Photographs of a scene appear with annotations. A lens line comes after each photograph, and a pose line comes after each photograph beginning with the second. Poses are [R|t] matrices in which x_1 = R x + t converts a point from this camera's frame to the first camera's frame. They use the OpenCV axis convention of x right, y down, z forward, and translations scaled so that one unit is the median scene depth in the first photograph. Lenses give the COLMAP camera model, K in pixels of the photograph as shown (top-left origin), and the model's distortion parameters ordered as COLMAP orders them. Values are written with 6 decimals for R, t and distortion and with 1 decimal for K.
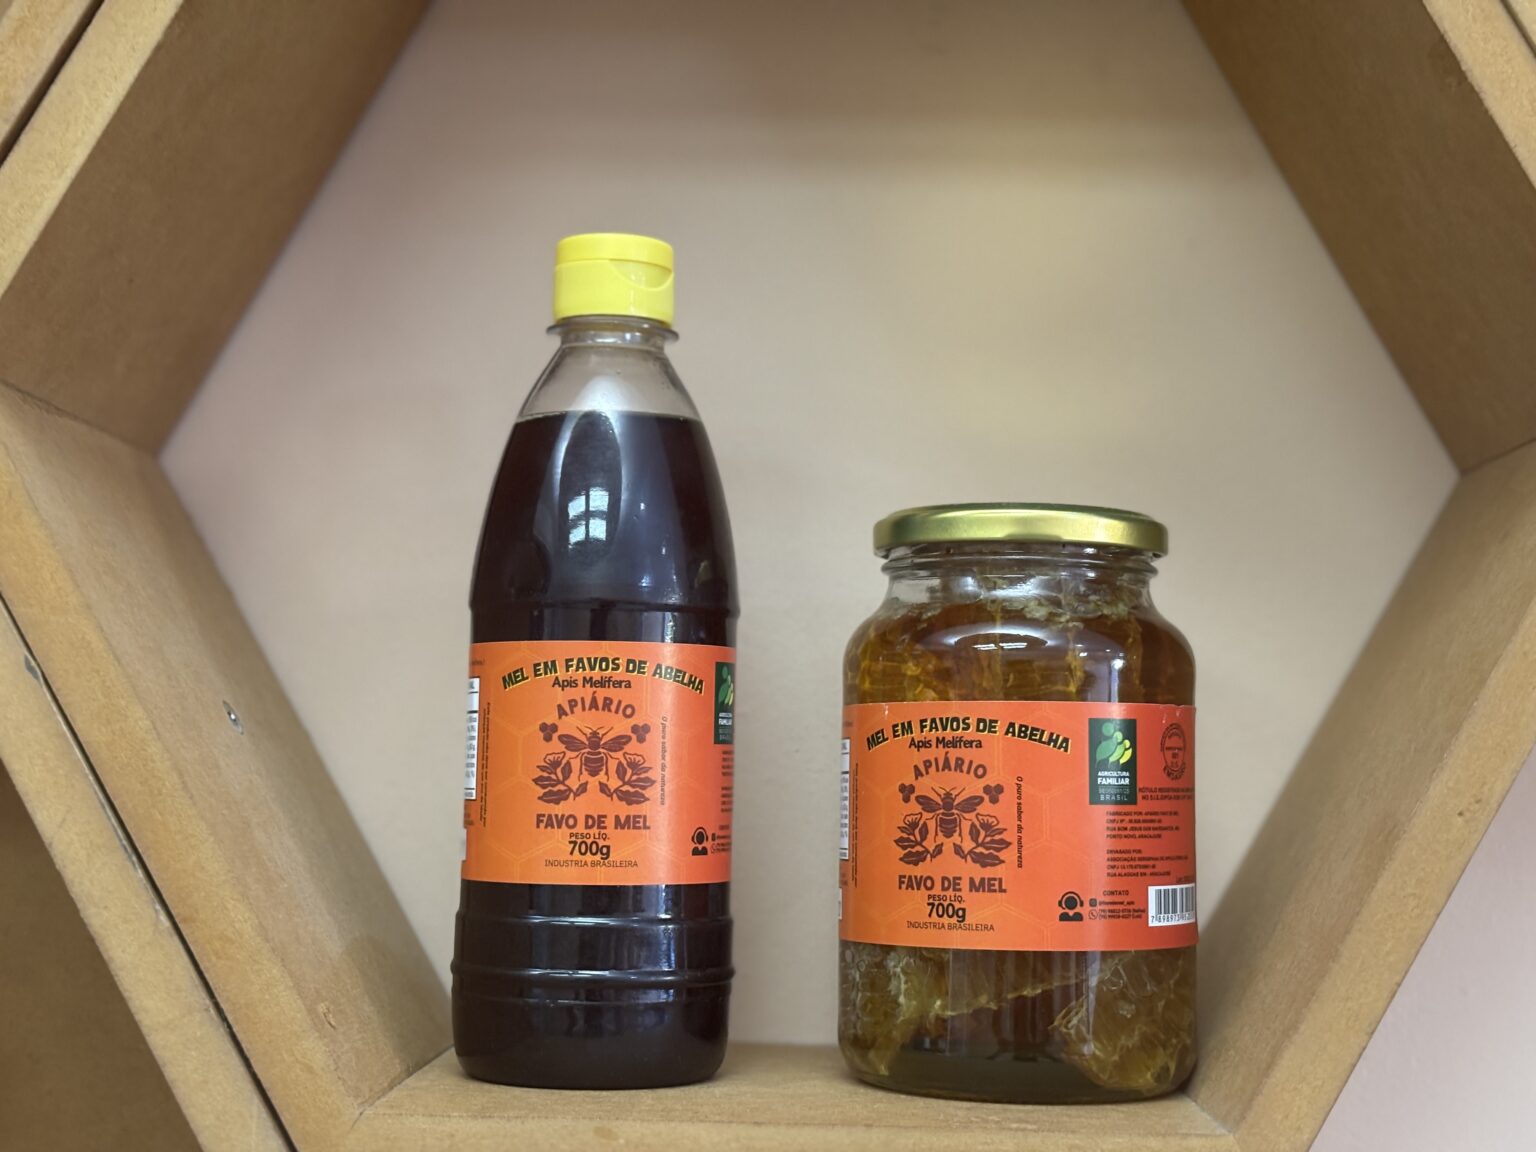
lens RADIAL K [[2587.8, 0, 768.0], [0, 2587.8, 576.0], [0, 0, 1]] dist [0.442153, -2.471095]
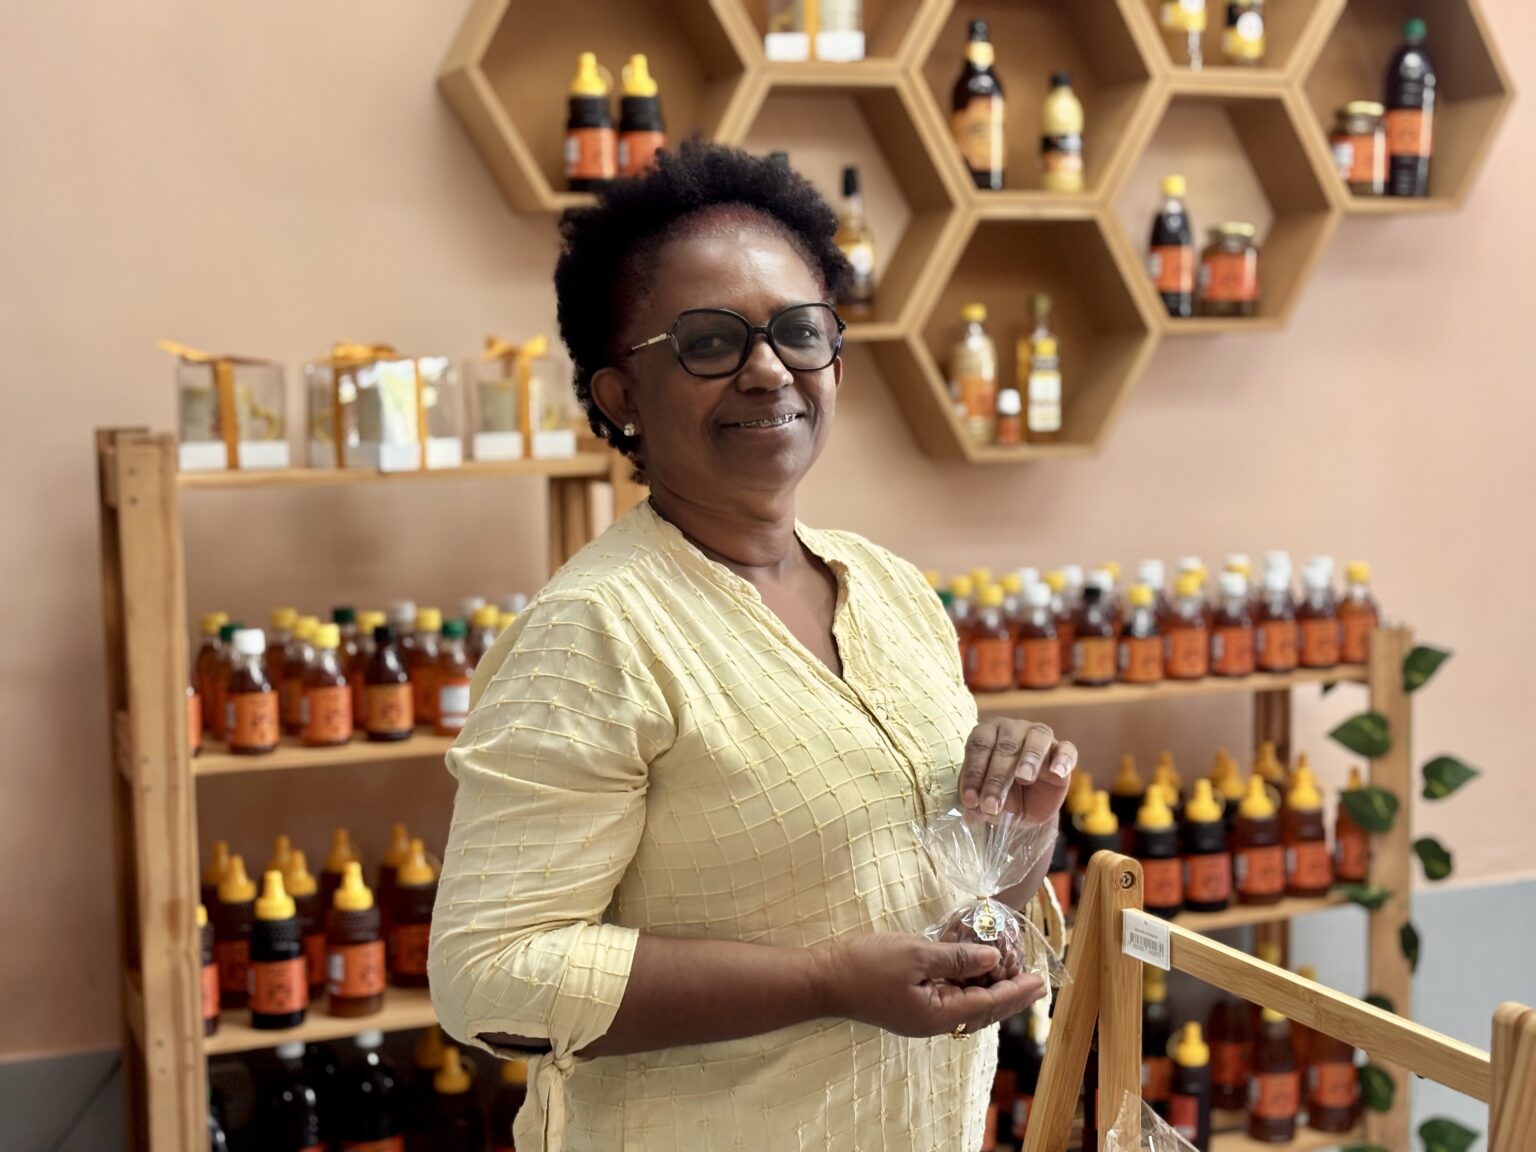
lens RADIAL K [[2587.8, 0, 768.0], [0, 2587.8, 576.0], [0, 0, 1]] dist [0.442153, -2.471095]
pose [[0.910249, -0.052493, 0.410720, -3.501866], [-0.010323, 0.988746, 0.149246, -0.124597], [-0.413932, -0.140091, 0.899464, -4.227737]]
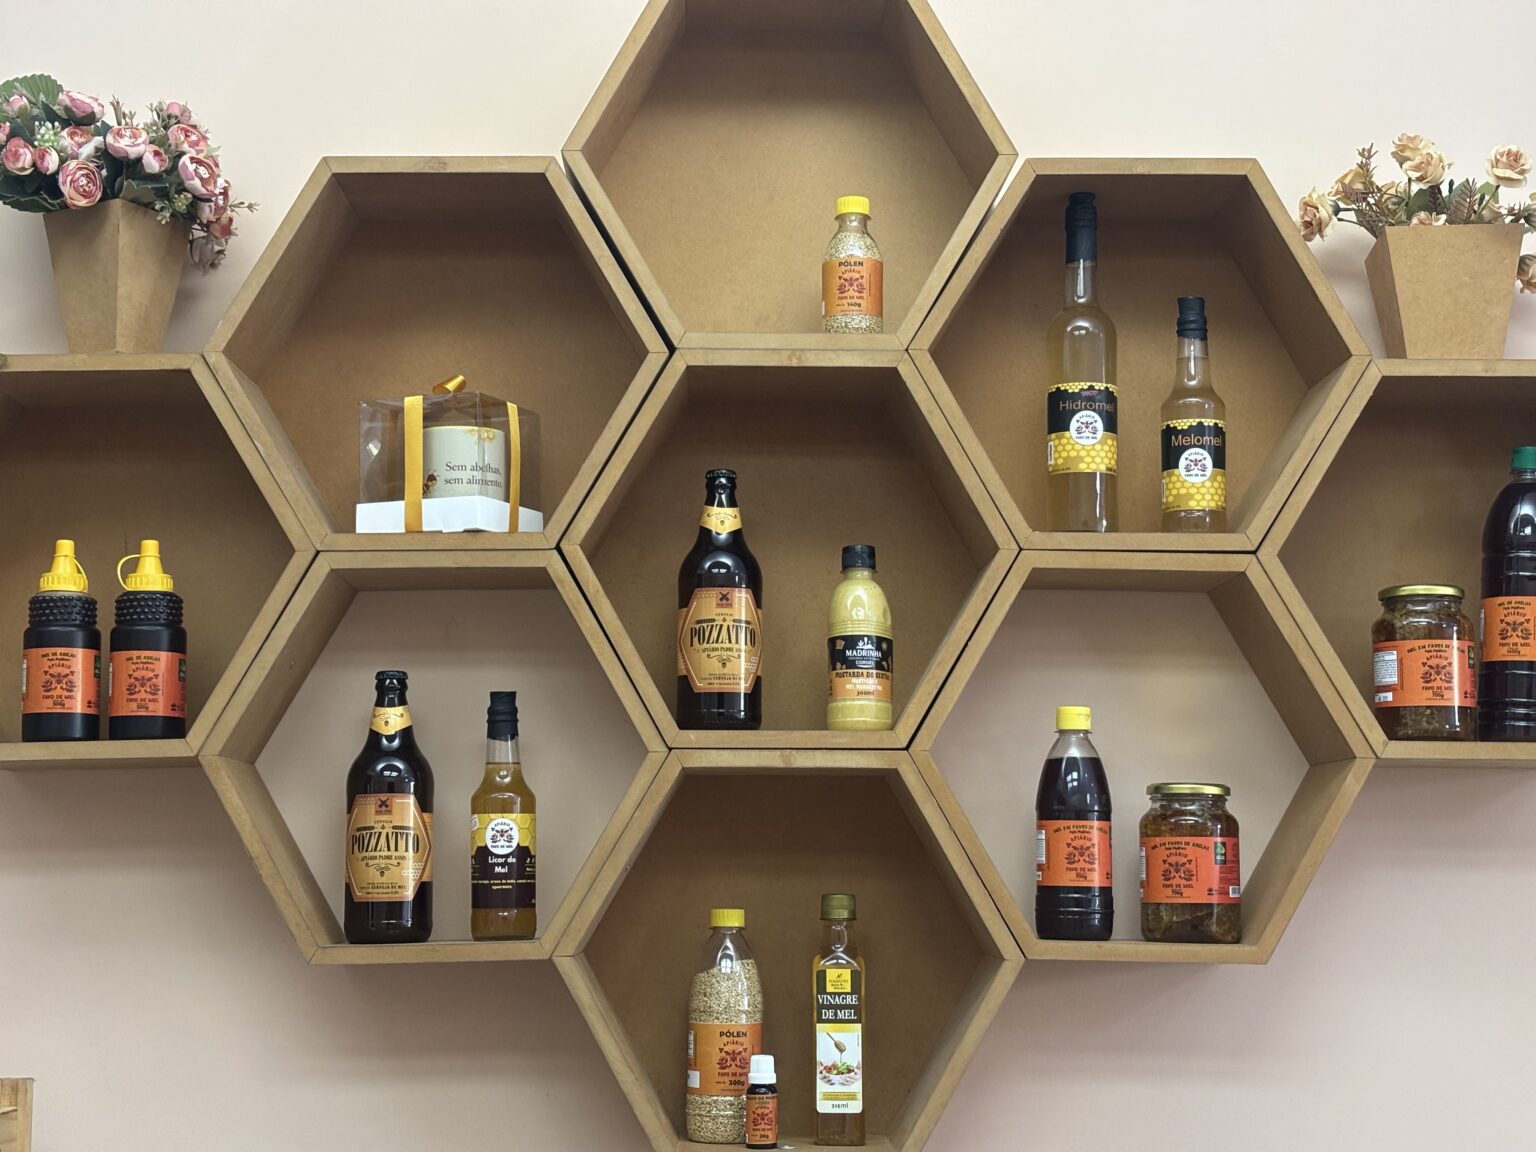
lens RADIAL K [[2587.8, 0, 768.0], [0, 2587.8, 576.0], [0, 0, 1]] dist [0.442153, -2.471095]
pose [[0.998492, -0.001477, 0.054882, -0.712402], [0.003743, 0.999144, -0.041206, -0.171693], [-0.054774, 0.041349, 0.997642, -2.706296]]
